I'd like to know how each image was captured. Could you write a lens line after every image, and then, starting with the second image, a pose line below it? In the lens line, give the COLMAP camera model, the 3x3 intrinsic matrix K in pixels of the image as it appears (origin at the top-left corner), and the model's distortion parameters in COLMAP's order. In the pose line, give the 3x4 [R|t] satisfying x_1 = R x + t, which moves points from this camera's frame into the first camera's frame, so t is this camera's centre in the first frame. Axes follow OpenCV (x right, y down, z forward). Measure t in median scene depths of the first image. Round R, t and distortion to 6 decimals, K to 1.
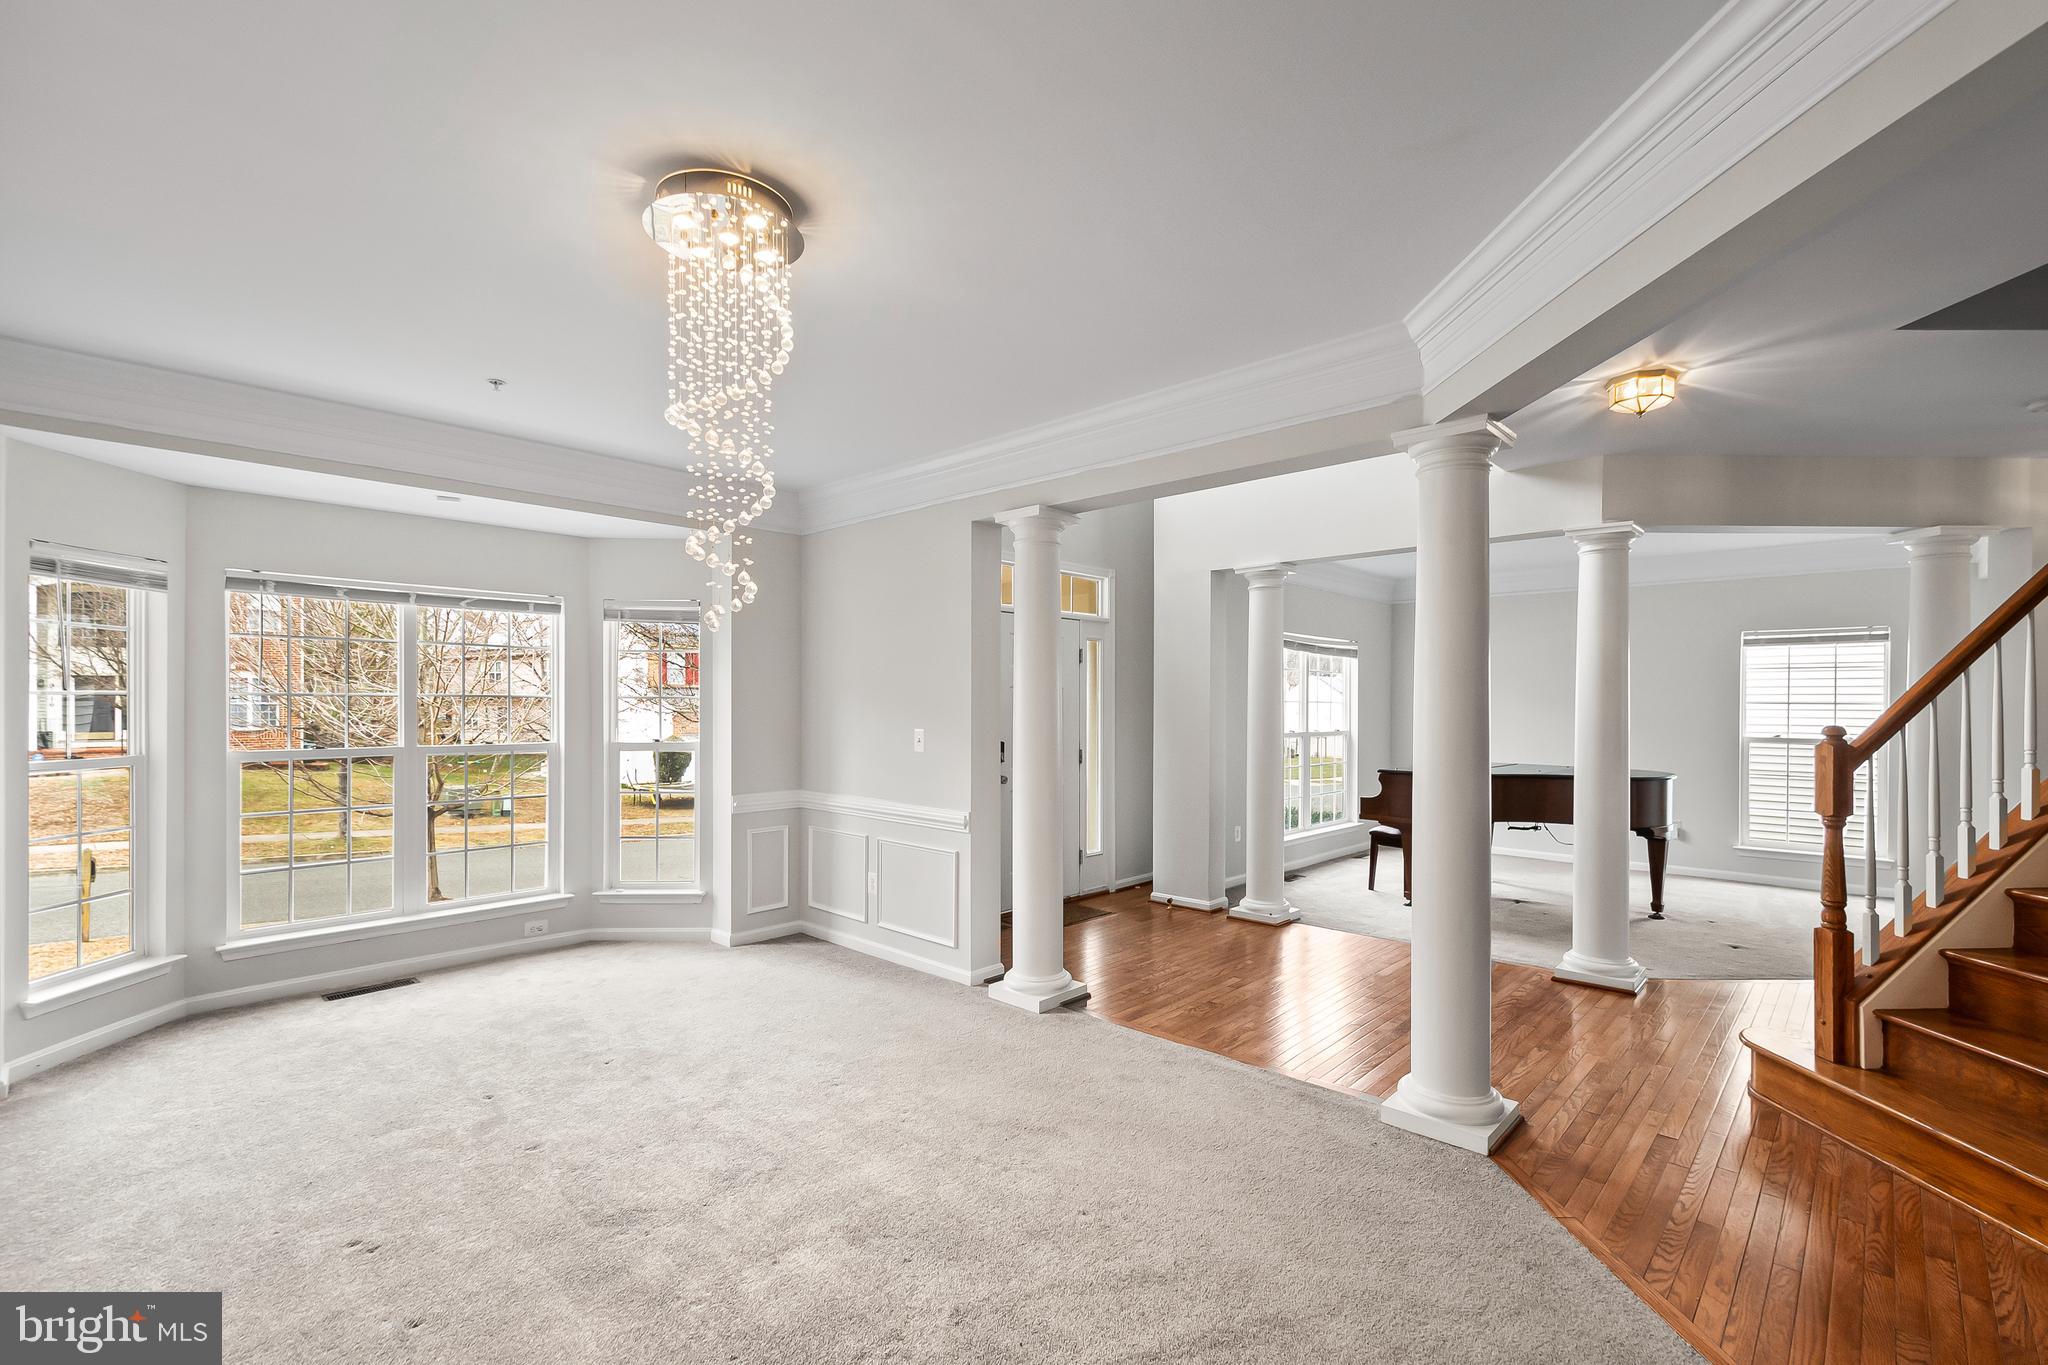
lens RADIAL K [[887.4, 0, 1021.2], [0, 887.4, 708.1], [0, 0, 1]] dist [0.000491, 0.000056]
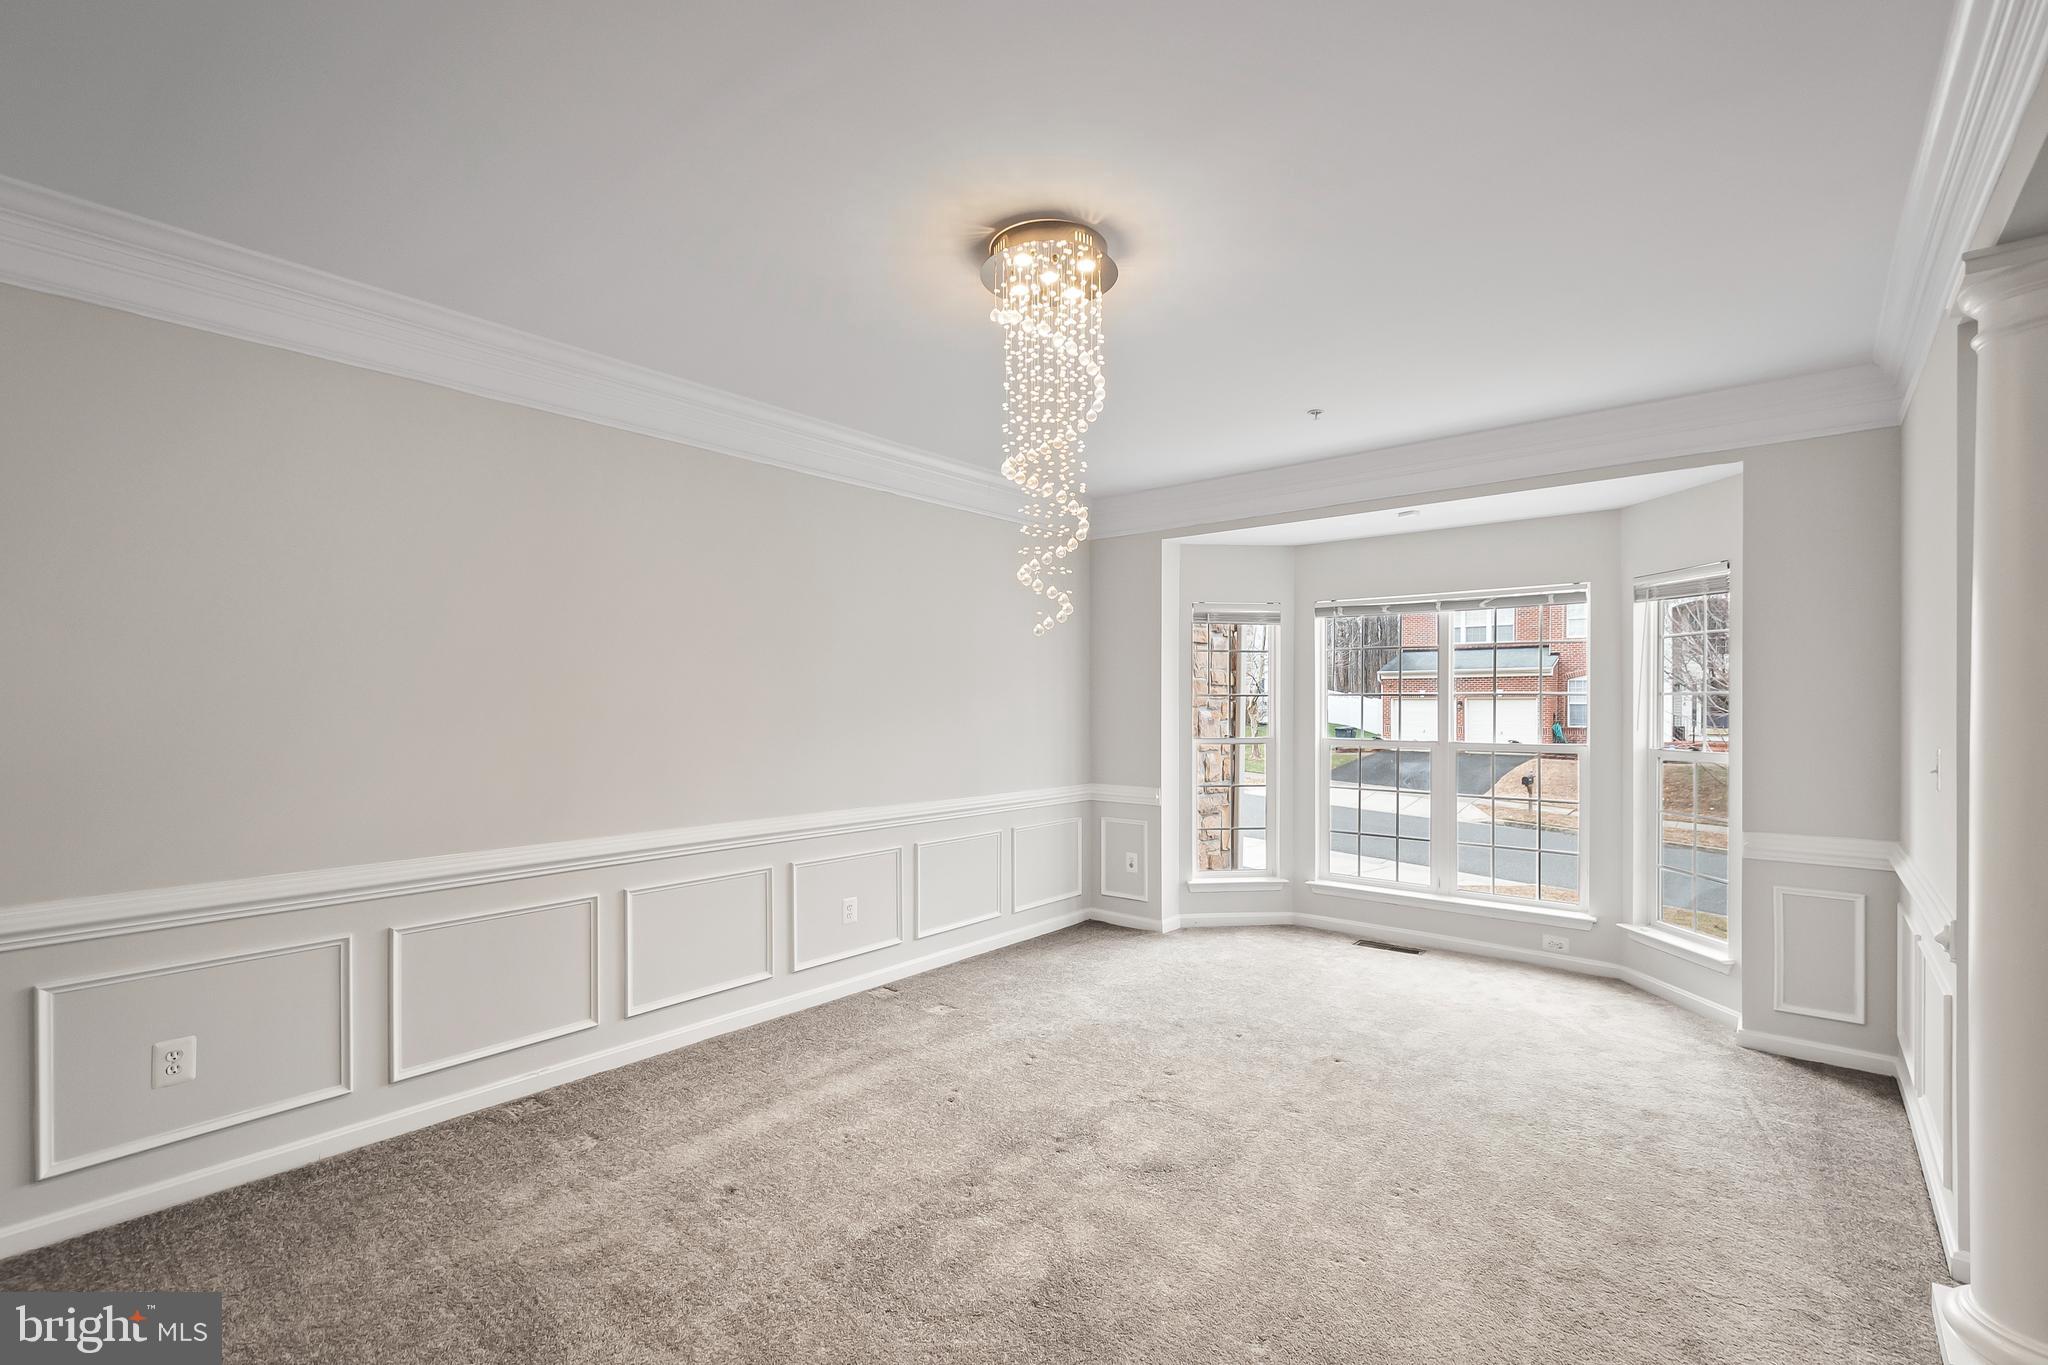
lens RADIAL K [[895.8, 0, 1024.0], [0, 895.8, 682.5], [0, 0, 1]] dist [0.000962, 0.000103]
pose [[0.059386, -0.023387, -0.997961, 0.409617], [-0.004765, 0.999707, -0.023712, 0.000057], [0.998224, 0.006163, 0.059257, 0.443716]]
